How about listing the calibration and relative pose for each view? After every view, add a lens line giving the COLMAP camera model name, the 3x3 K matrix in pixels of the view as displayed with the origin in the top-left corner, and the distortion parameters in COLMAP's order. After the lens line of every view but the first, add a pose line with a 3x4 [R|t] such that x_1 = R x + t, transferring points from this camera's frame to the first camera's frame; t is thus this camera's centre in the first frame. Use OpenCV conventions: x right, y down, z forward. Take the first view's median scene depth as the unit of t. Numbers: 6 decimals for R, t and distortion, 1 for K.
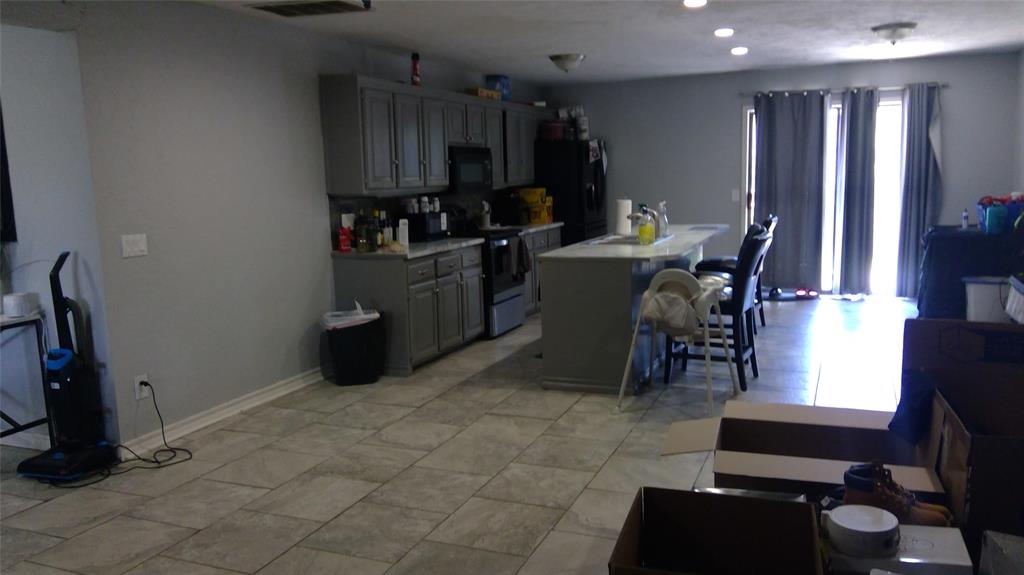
lens RADIAL K [[804.3, 0, 512.0], [0, 804.3, 287.5], [0, 0, 1]] dist [0.140673, -0.224361]
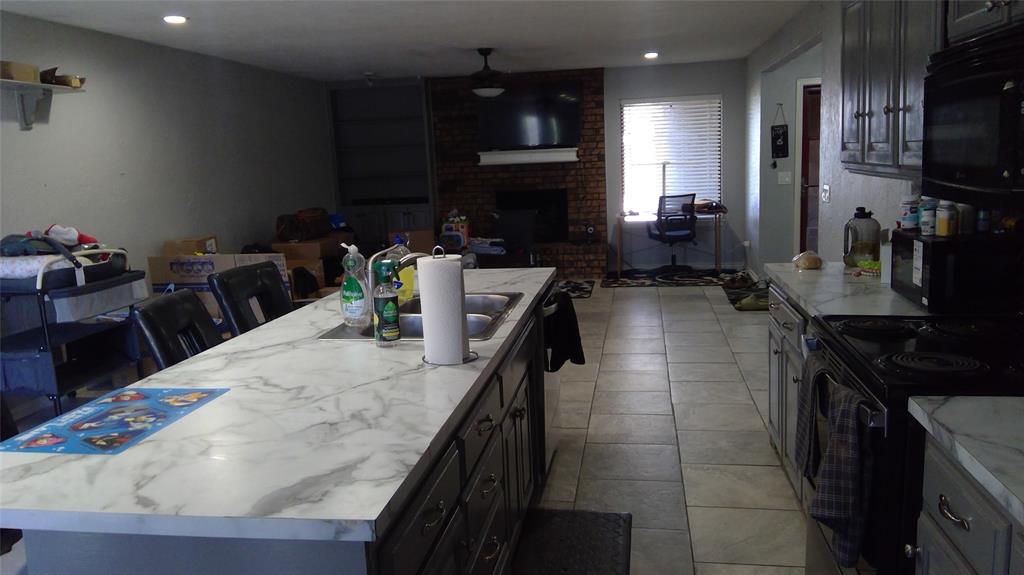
lens RADIAL K [[804.3, 0, 512.0], [0, 804.3, 287.5], [0, 0, 1]] dist [0.140673, -0.224361]
pose [[-0.970378, 0.106682, -0.216764, 0.250164], [0.036280, 0.951397, 0.305823, -0.268650], [0.238854, 0.288900, -0.927084, 1.785655]]
